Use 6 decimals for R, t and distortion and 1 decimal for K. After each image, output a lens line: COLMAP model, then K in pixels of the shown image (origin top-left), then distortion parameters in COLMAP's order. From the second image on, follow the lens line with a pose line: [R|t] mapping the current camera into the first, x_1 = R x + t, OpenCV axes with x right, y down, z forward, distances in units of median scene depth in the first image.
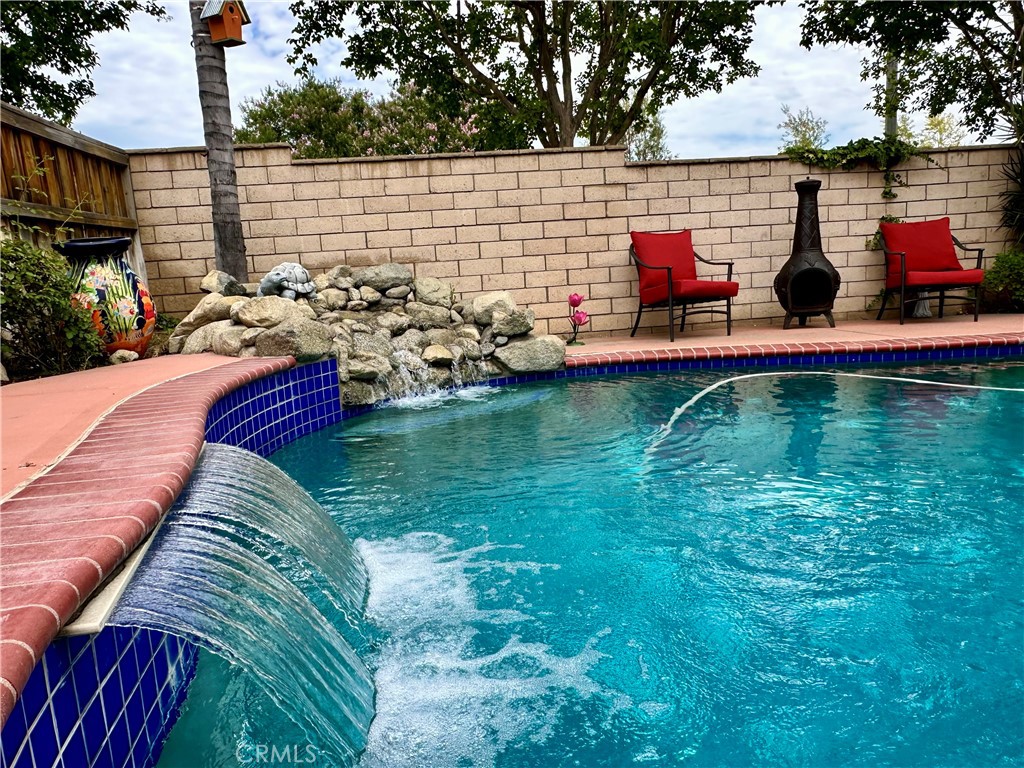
lens RADIAL K [[728.6, 0, 513.2], [0, 728.6, 389.6], [0, 0, 1]] dist [0.001194, -0.003554]
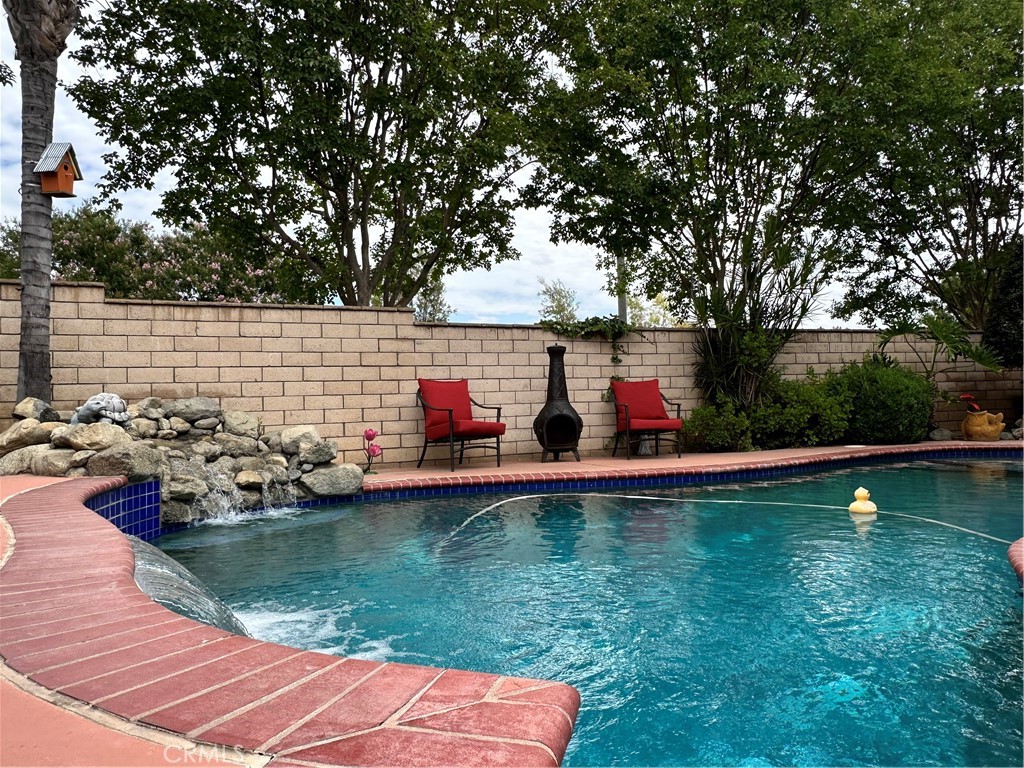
lens RADIAL K [[728.6, 0, 512.2], [0, 728.6, 385.7], [0, 0, 1]] dist [0.001194, -0.003554]
pose [[0.954315, 0.043339, 0.295641, -0.042202], [0.015540, 0.980887, -0.193956, 0.026631], [-0.298397, 0.189689, 0.935402, -0.151302]]
